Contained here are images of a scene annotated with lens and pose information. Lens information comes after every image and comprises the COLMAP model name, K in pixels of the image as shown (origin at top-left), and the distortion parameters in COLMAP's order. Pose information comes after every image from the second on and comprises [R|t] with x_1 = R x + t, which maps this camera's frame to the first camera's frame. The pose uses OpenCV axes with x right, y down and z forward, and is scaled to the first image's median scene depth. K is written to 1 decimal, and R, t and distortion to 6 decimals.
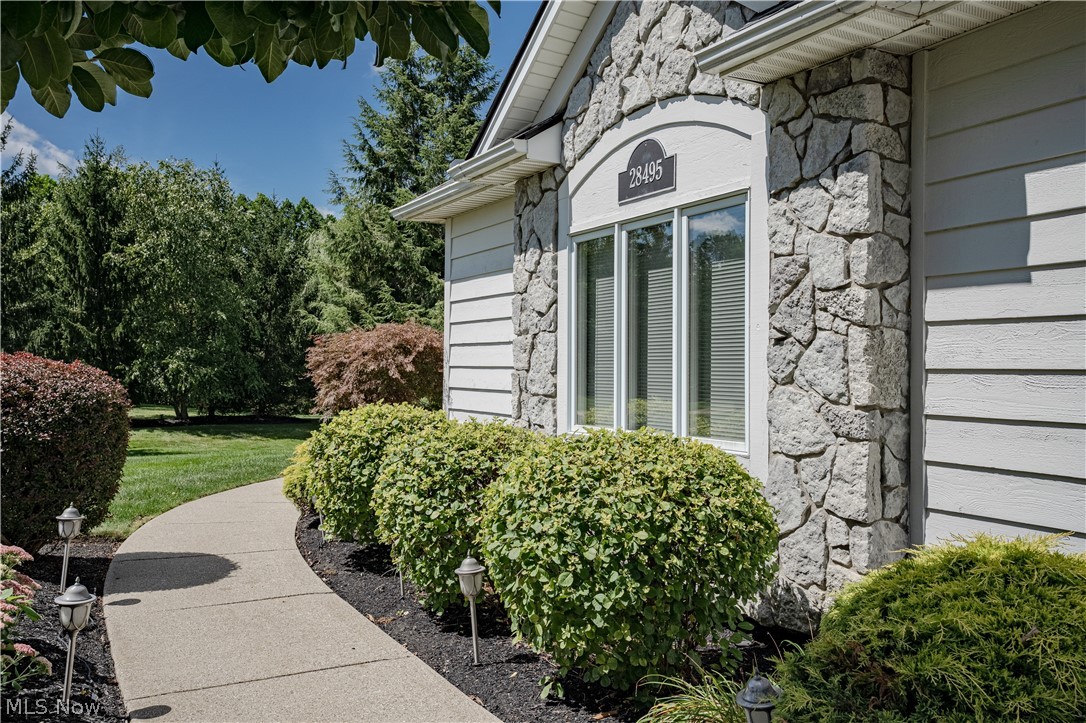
lens RADIAL K [[922.6, 0, 543.3], [0, 922.6, 361.3], [0, 0, 1]] dist [0.041070, 0.018845]
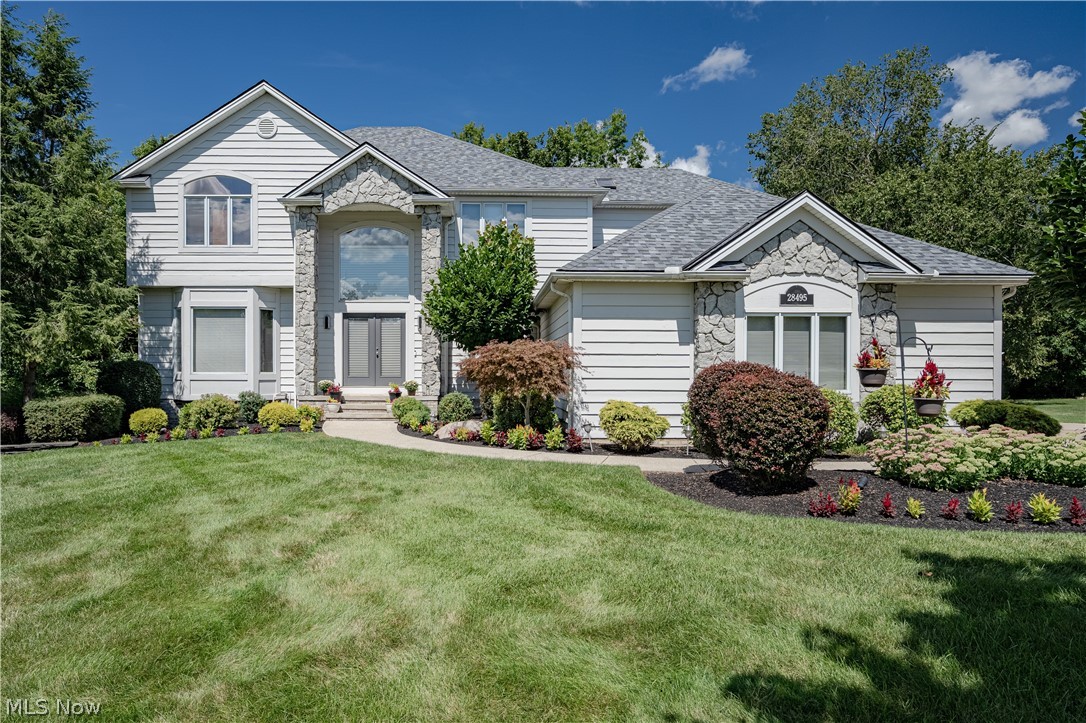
lens RADIAL K [[609.1, 0, 490.8], [0, 609.1, 360.2], [0, 0, 1]] dist [-0.018407, -0.000144]
pose [[0.449216, -0.005765, 0.893404, -1.967615], [-0.005615, 0.999941, 0.009276, -0.025452], [-0.893405, -0.009183, 0.449157, 1.017904]]
